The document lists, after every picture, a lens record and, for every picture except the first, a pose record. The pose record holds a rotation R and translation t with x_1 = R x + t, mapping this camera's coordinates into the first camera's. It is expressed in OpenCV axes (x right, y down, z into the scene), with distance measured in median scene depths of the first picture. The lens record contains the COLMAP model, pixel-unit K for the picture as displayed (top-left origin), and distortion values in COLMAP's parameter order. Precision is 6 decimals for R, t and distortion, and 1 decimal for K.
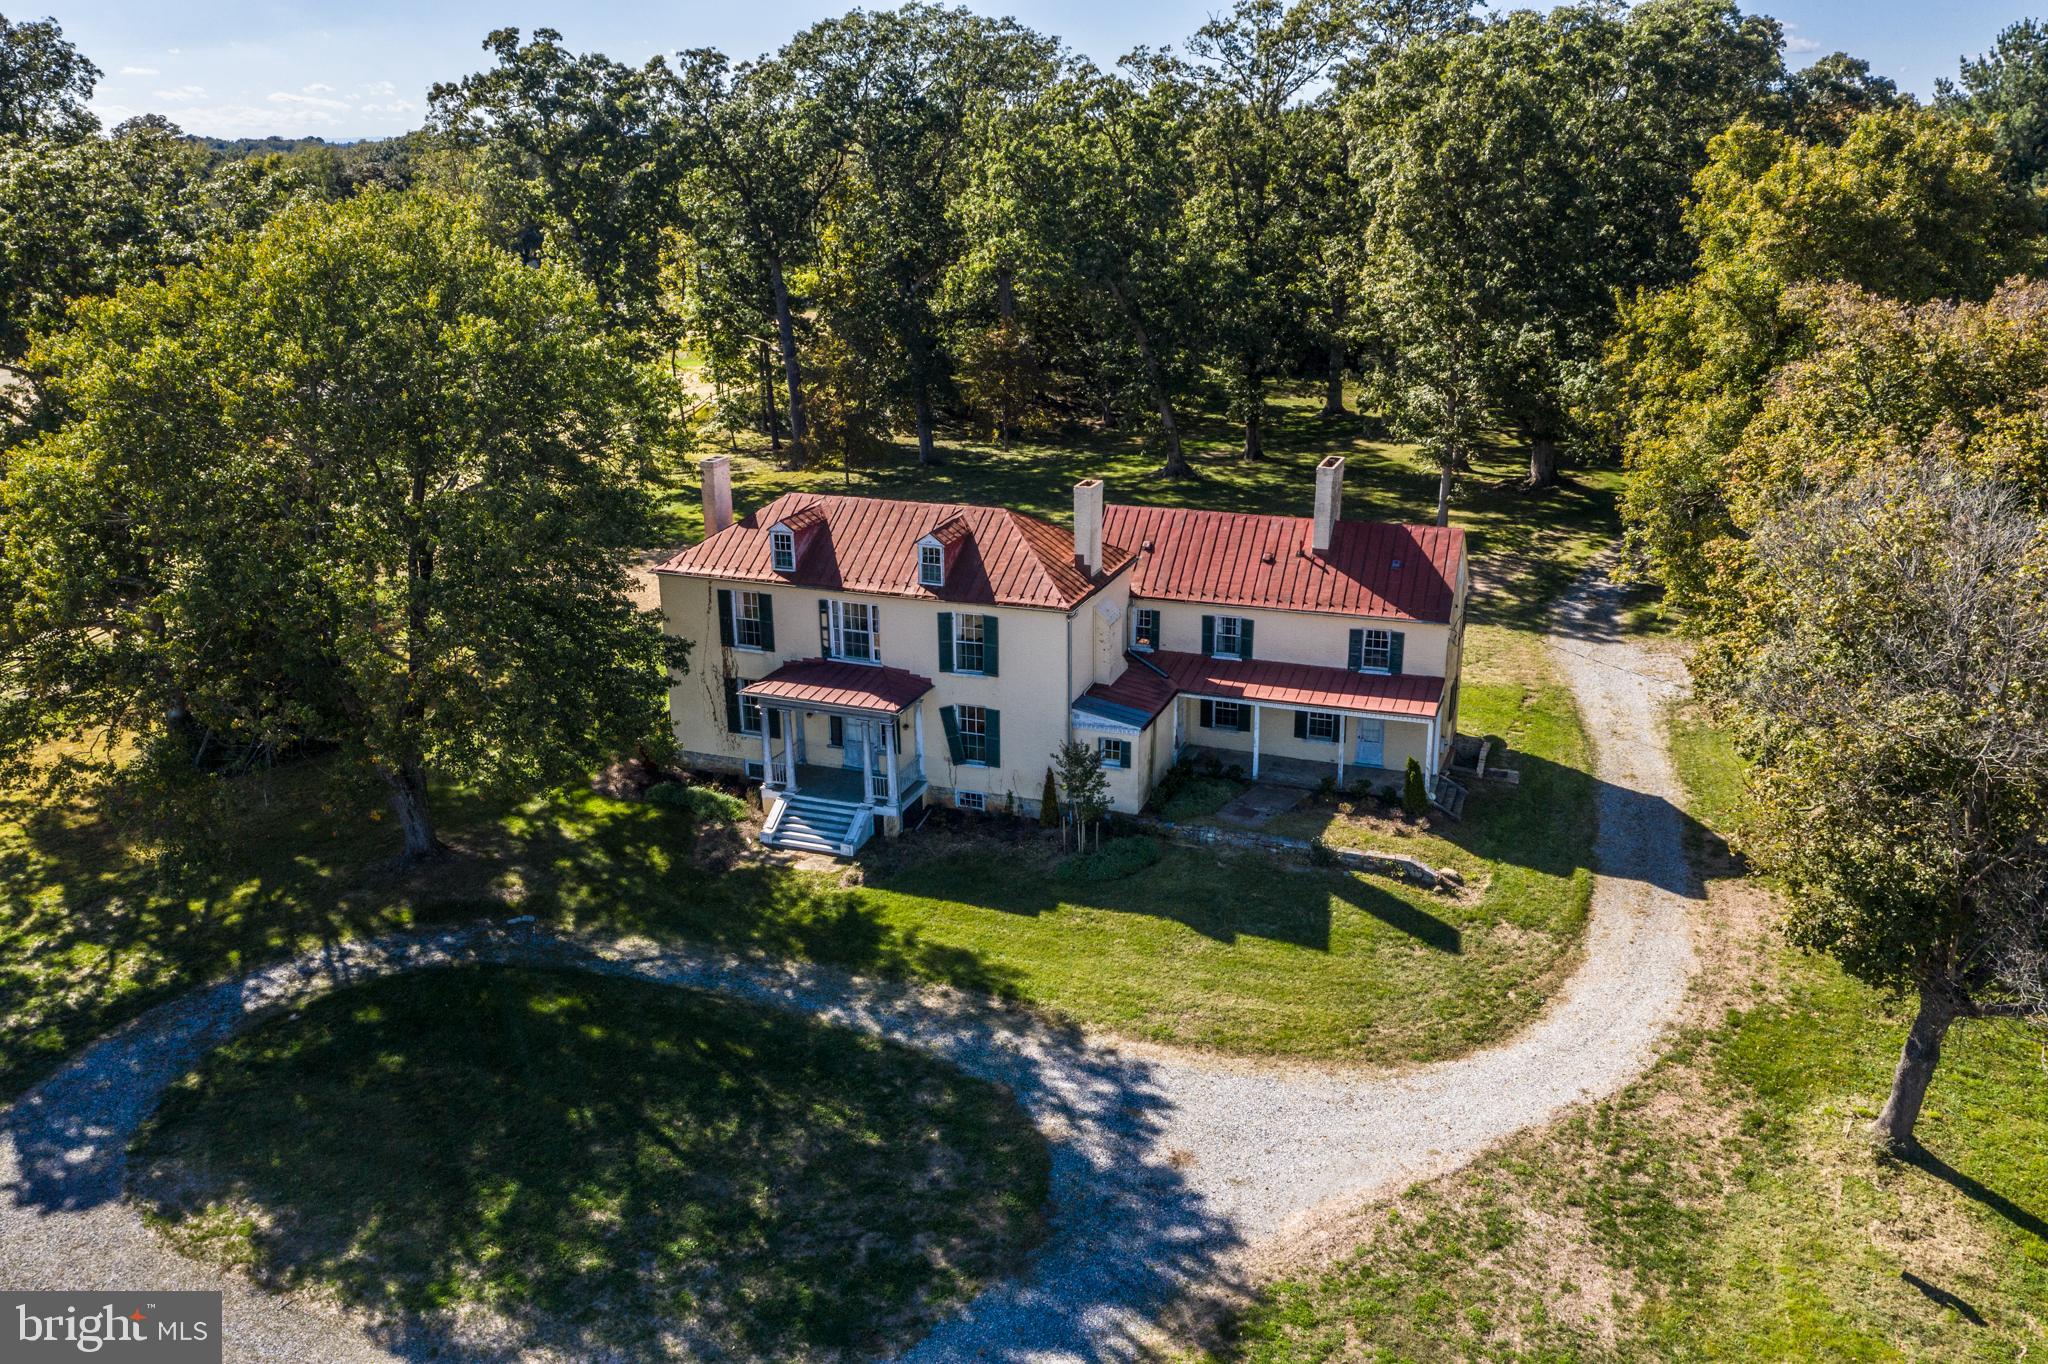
lens RADIAL K [[1623.6, 0, 1019.0], [0, 1623.6, 672.2], [0, 0, 1]] dist [-0.003464, 0.003514]
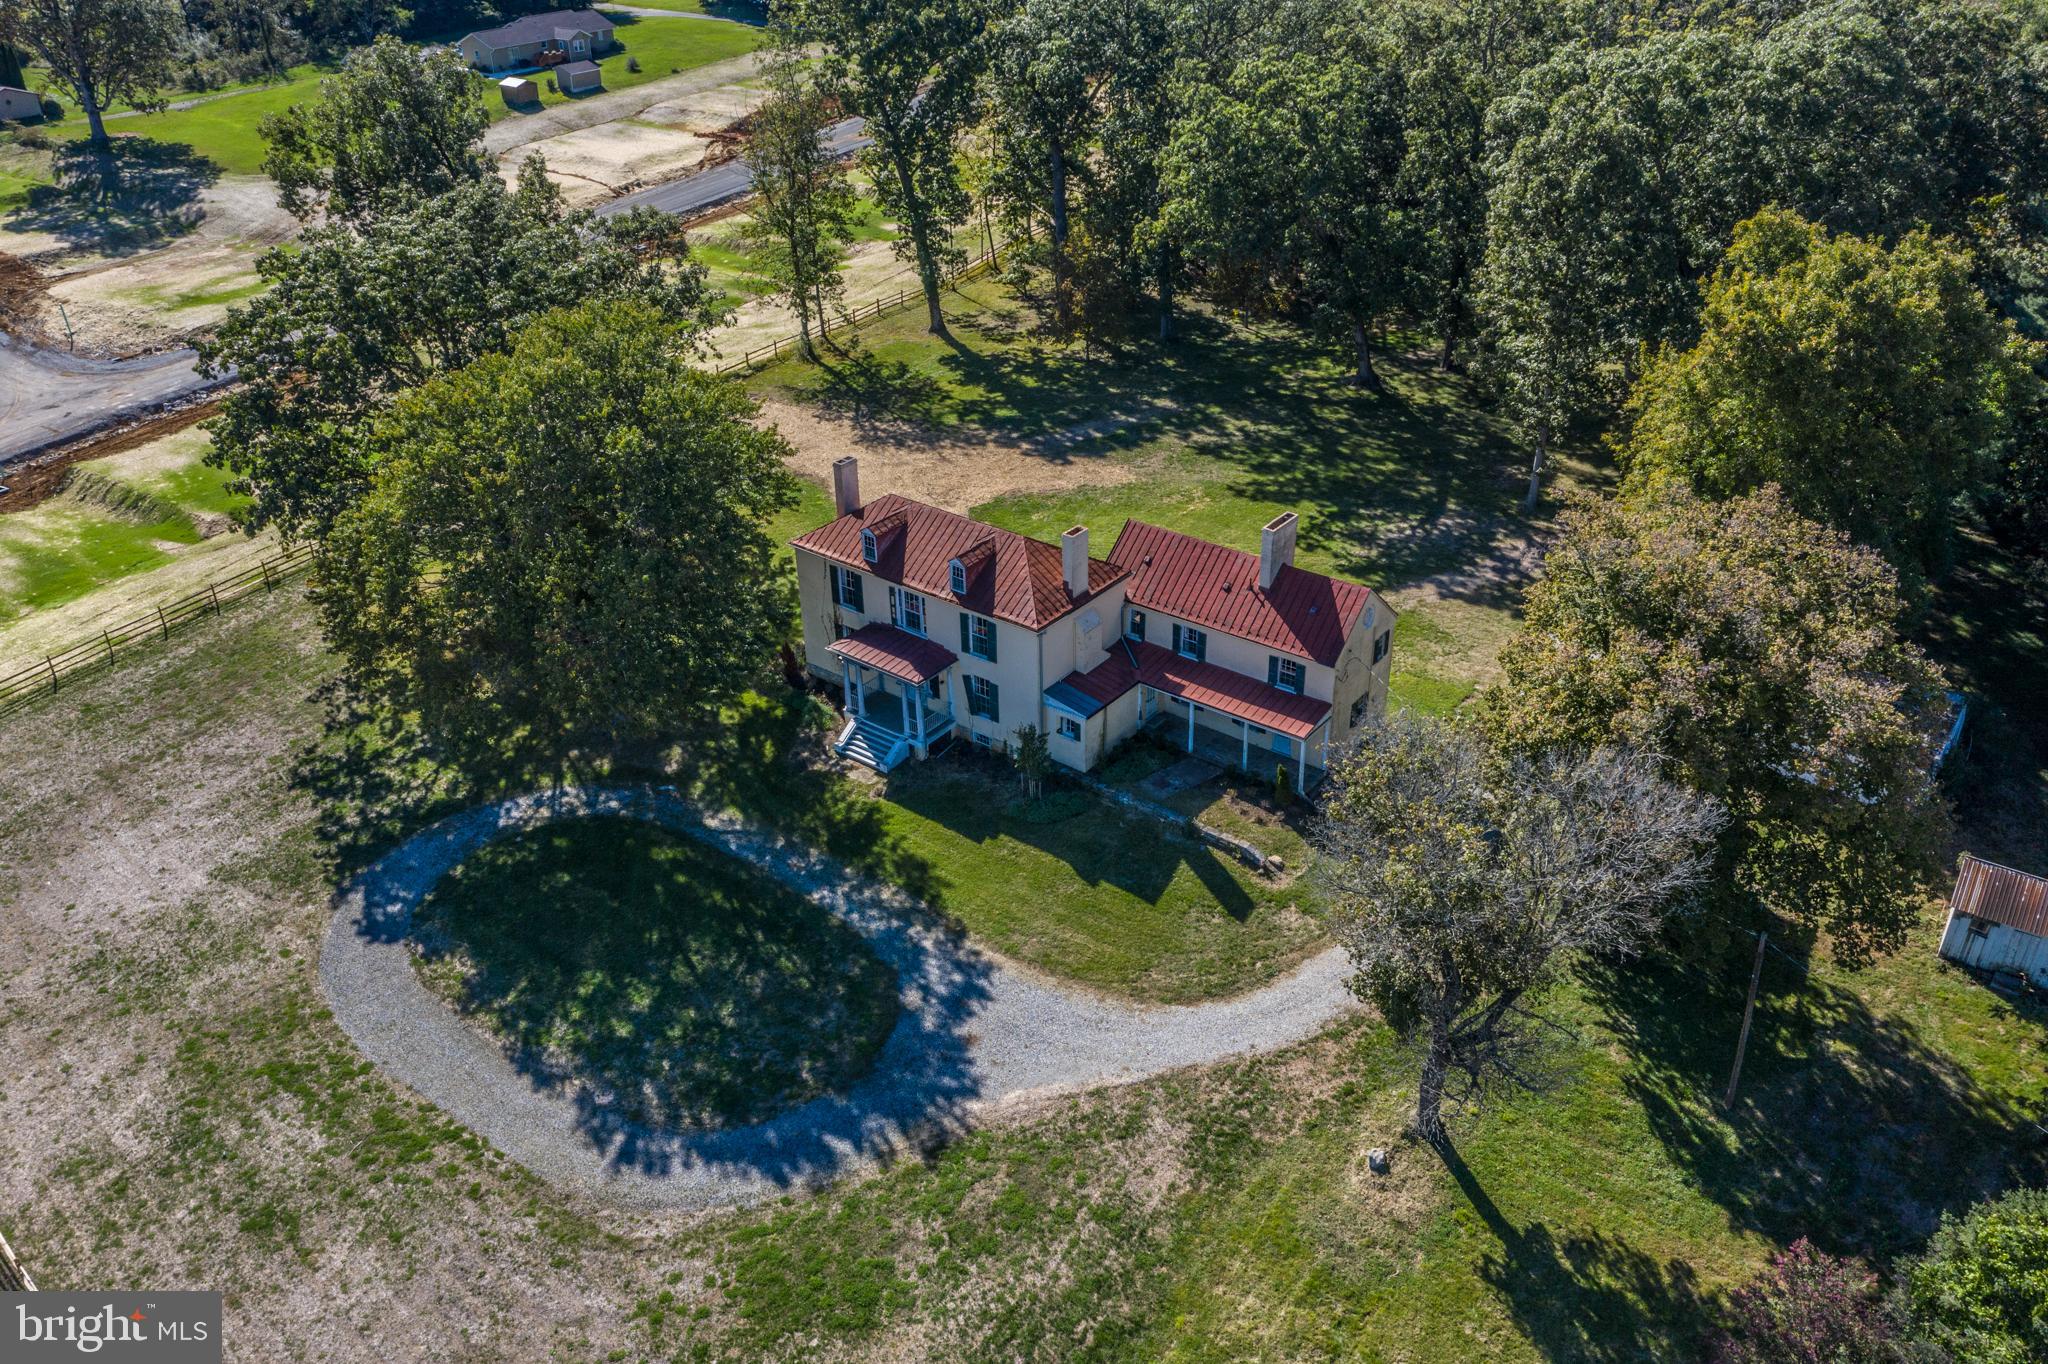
lens RADIAL K [[1623.6, 0, 1003.1], [0, 1623.6, 659.6], [0, 0, 1]] dist [-0.003464, 0.003514]
pose [[0.952905, 0.137668, -0.270222, 0.378130], [-0.081707, 0.974624, 0.208403, -0.298459], [0.292055, -0.176509, 0.939973, -0.321122]]
